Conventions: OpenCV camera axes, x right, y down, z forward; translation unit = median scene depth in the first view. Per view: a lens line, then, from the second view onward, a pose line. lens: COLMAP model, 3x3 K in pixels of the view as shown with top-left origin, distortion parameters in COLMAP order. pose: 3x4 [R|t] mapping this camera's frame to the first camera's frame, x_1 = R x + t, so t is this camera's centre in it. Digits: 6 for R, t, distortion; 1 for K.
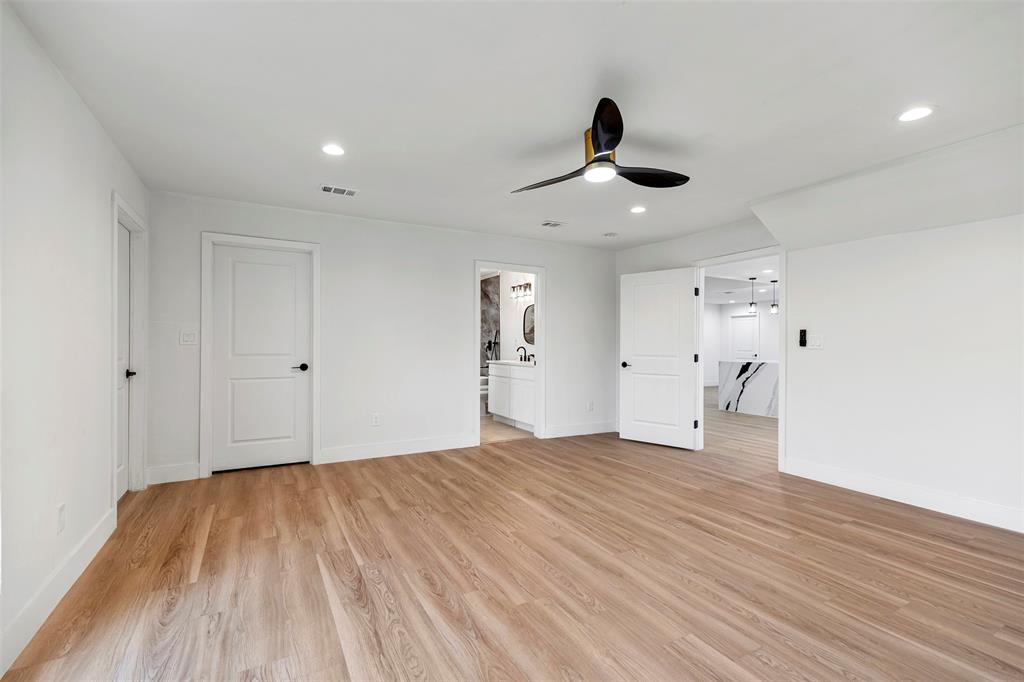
lens RADIAL K [[458.9, 0, 511.1], [0, 458.9, 342.1], [0, 0, 1]] dist [0.003359, 0.000883]
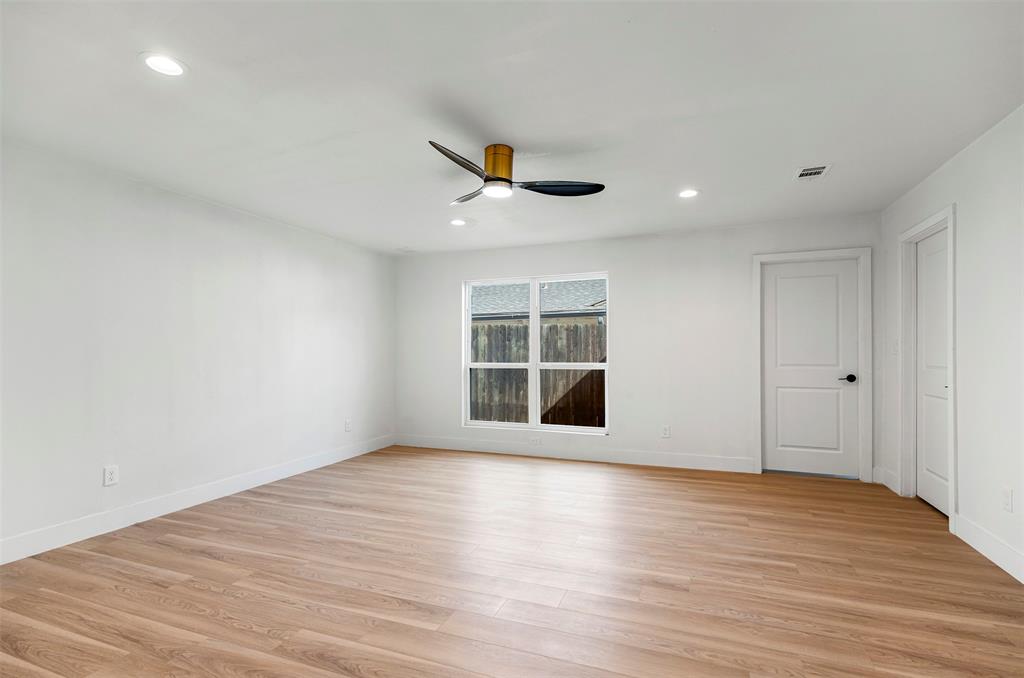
lens RADIAL K [[458.9, 0, 512.1], [0, 458.9, 345.6], [0, 0, 1]] dist [0.003359, 0.000883]
pose [[-0.763251, -0.008091, -0.646051, 0.796713], [0.000812, 0.999909, -0.013481, -0.001284], [0.646102, -0.010814, -0.763175, 1.715417]]
